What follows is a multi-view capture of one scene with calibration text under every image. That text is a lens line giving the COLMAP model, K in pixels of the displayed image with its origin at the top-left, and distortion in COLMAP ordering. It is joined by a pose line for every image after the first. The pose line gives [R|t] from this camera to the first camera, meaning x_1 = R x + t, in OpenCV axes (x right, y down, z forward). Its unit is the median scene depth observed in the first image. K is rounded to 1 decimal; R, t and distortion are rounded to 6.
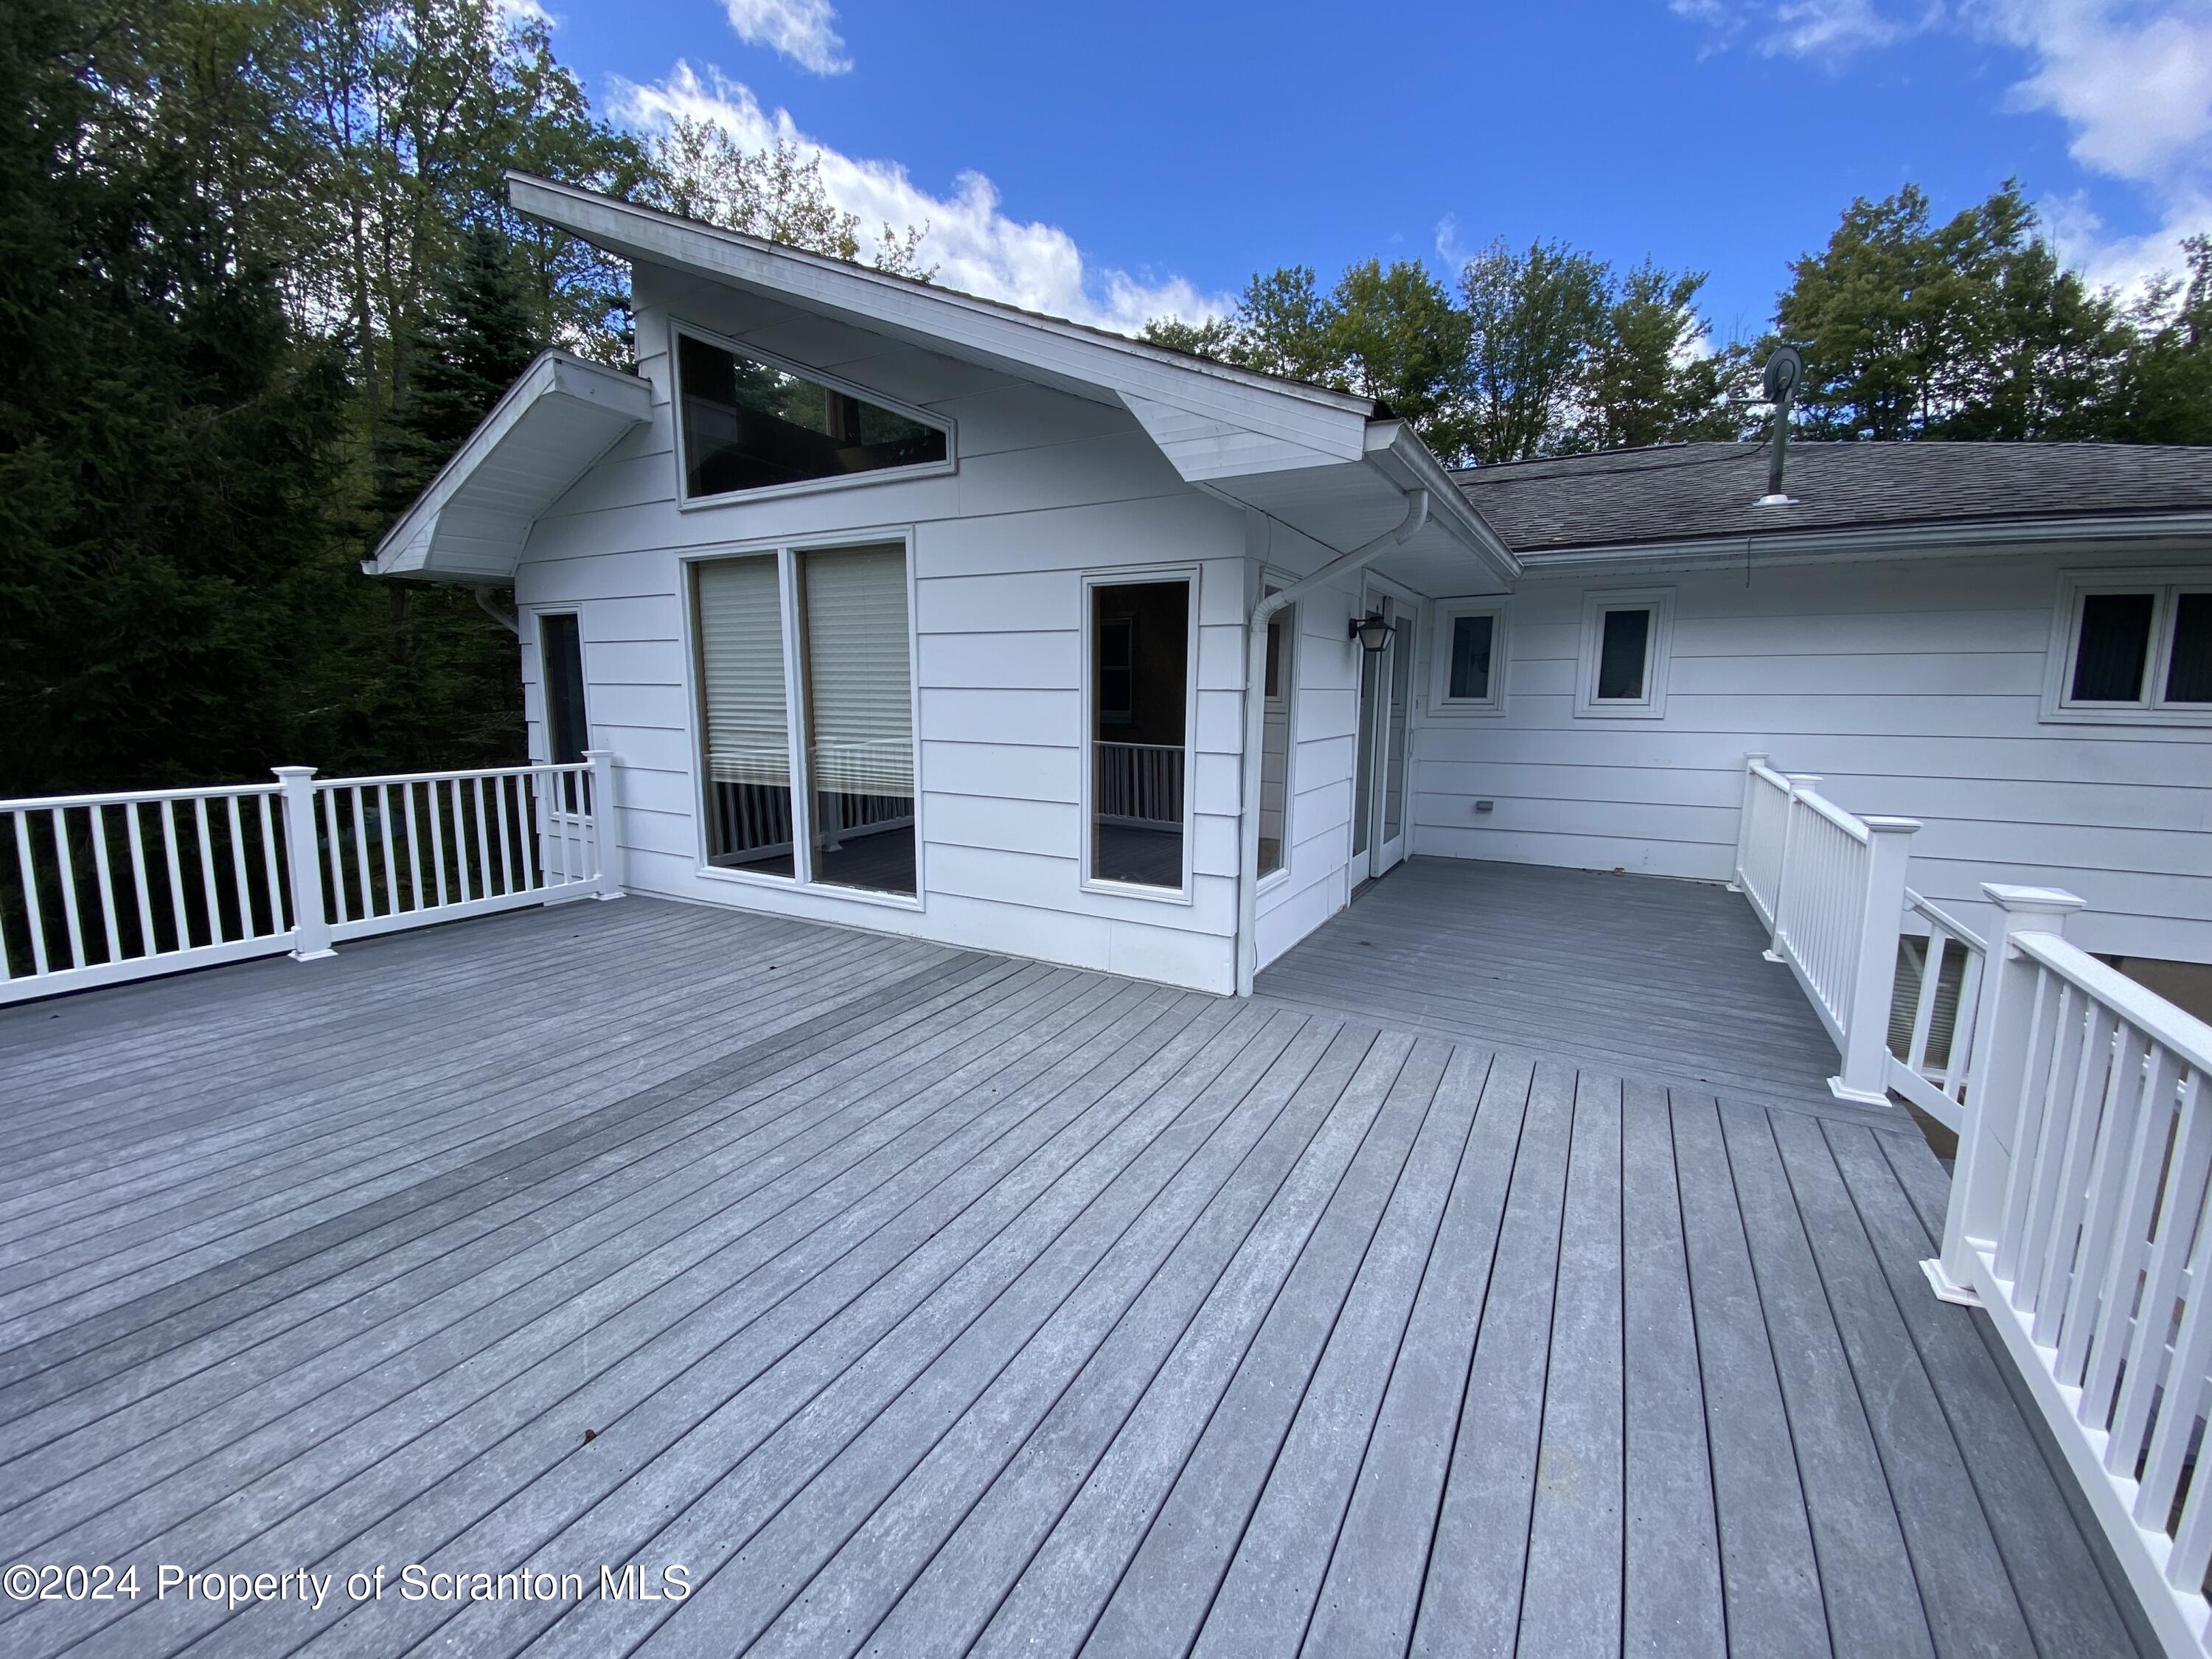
lens RADIAL K [[899.9, 0, 1102.3], [0, 899.9, 836.3], [0, 0, 1]] dist [0.044507, -0.041831]
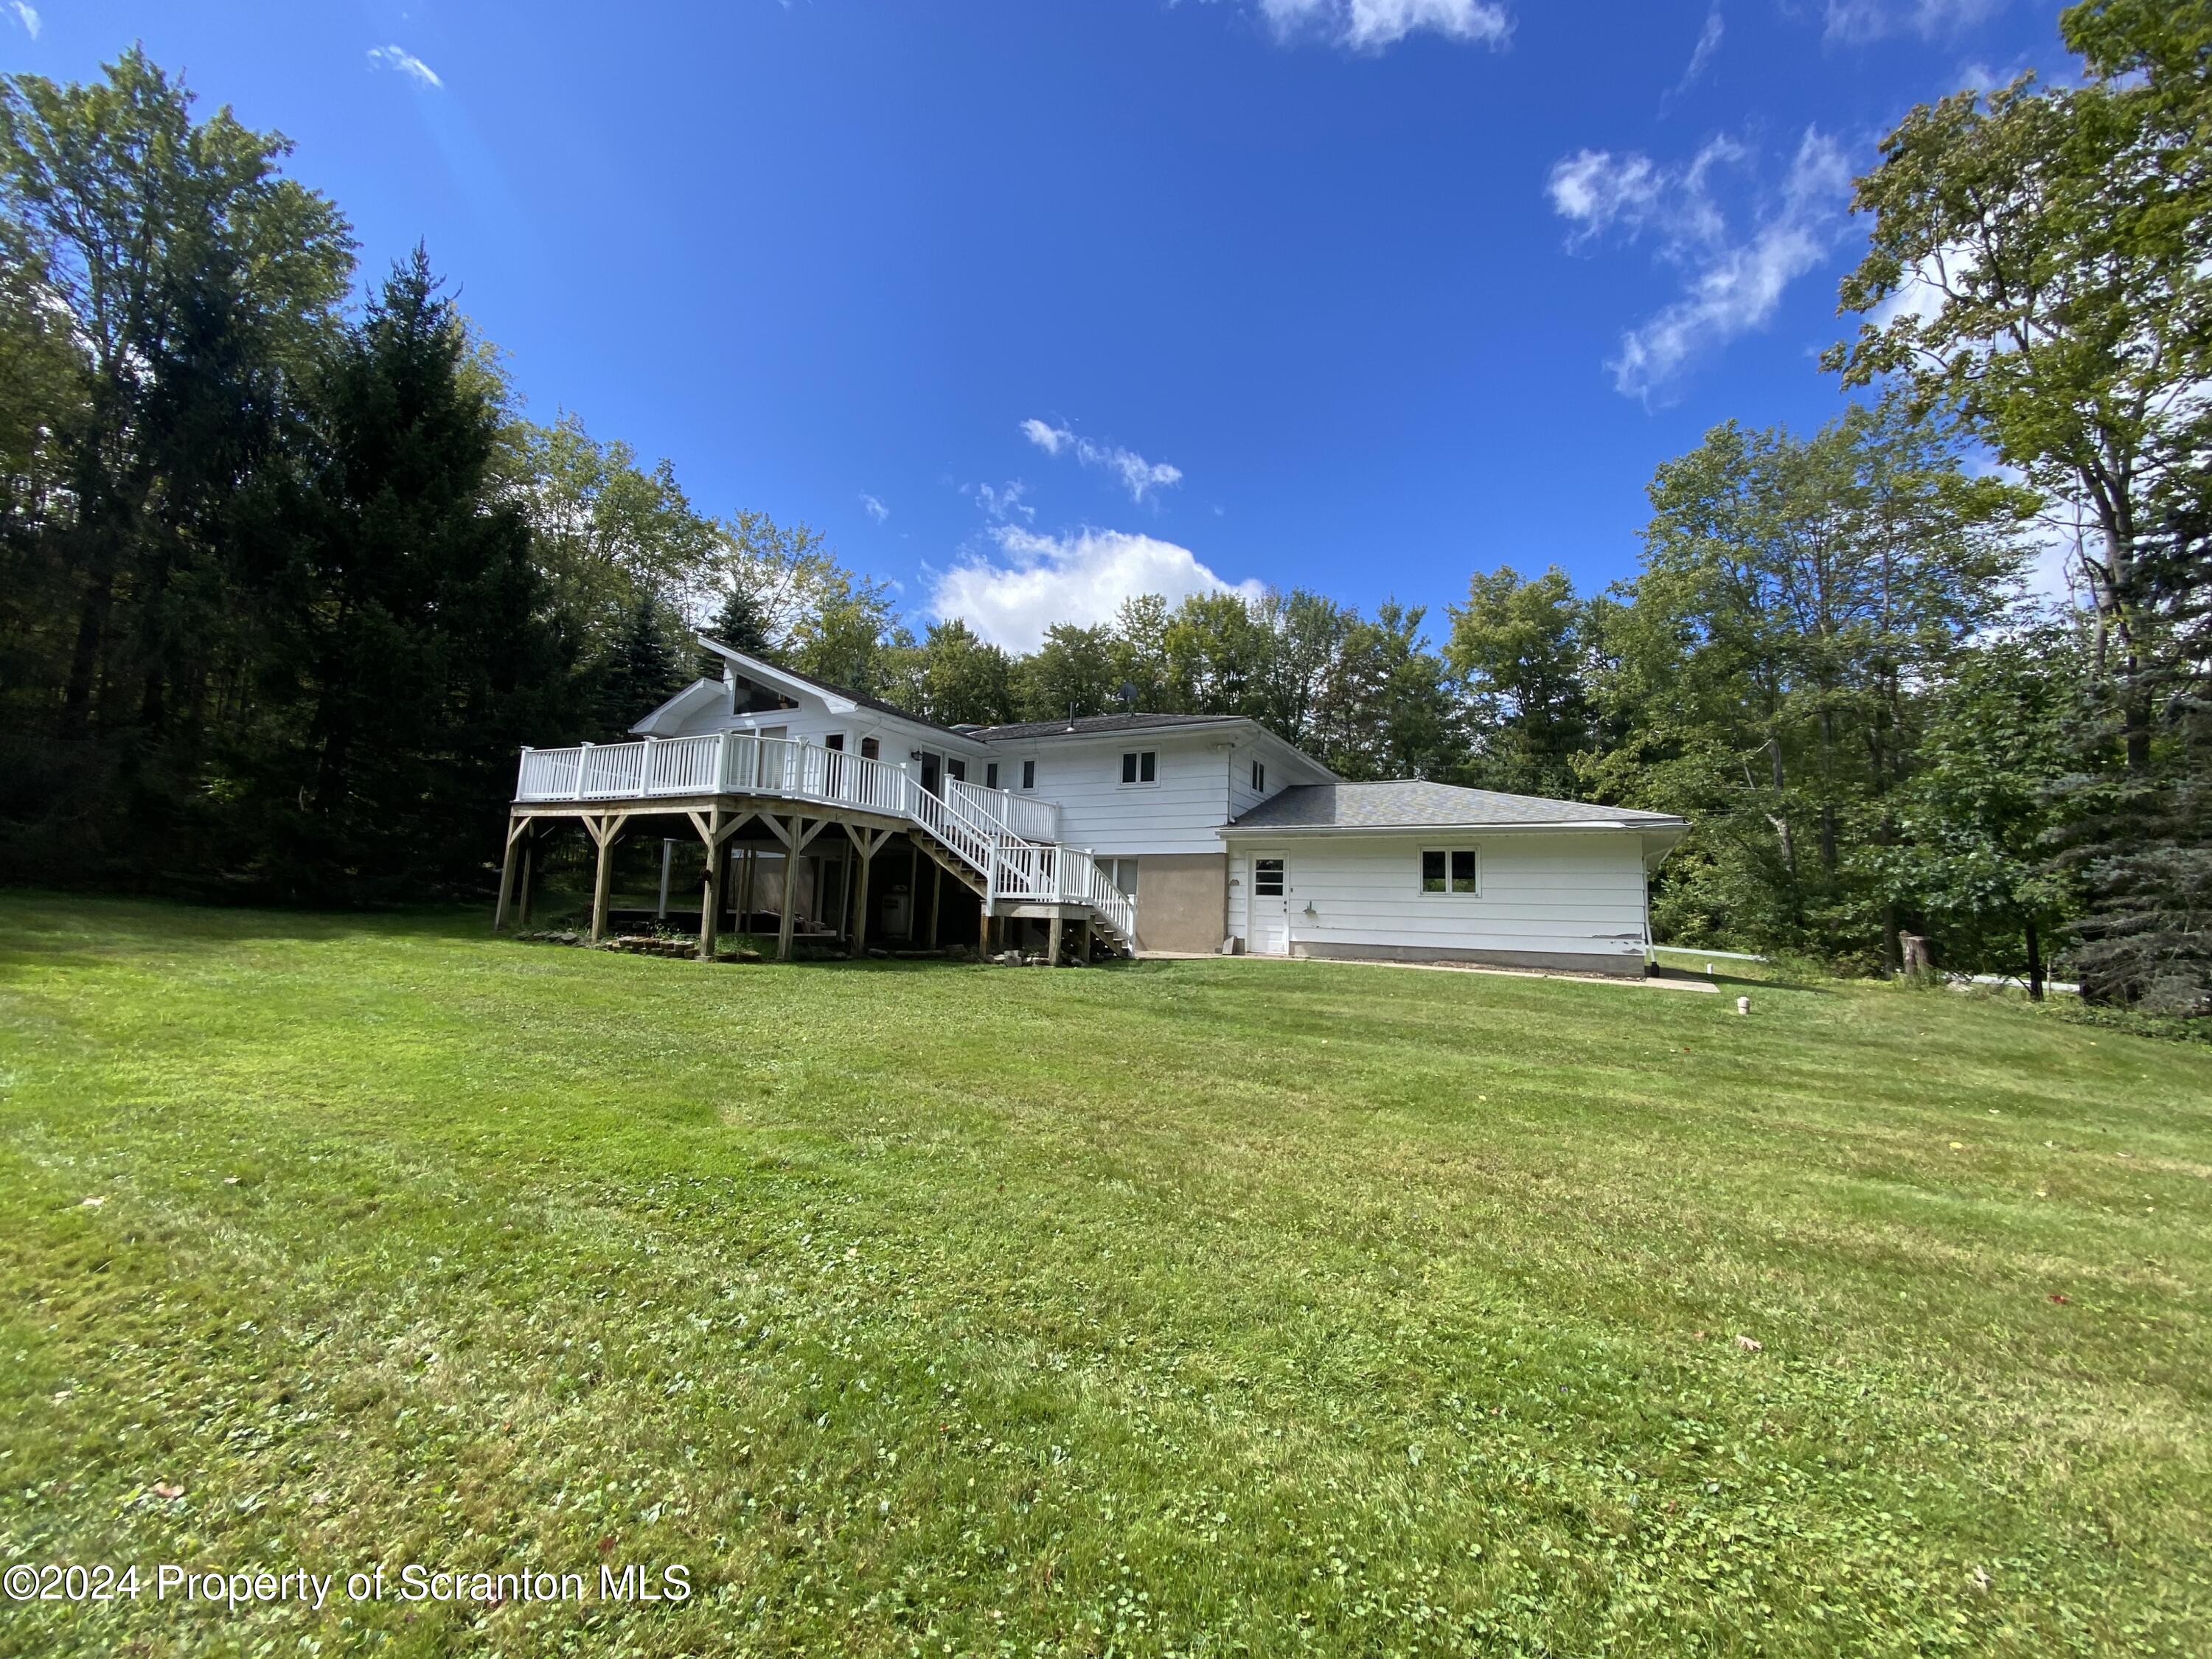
lens RADIAL K [[899.9, 0, 1102.3], [0, 899.9, 836.3], [0, 0, 1]] dist [0.044507, -0.041831]
pose [[0.999222, 0.037644, 0.011765, 0.685163], [-0.033477, 0.967251, -0.251606, 0.663326], [-0.020851, 0.251016, 0.967758, -1.667835]]
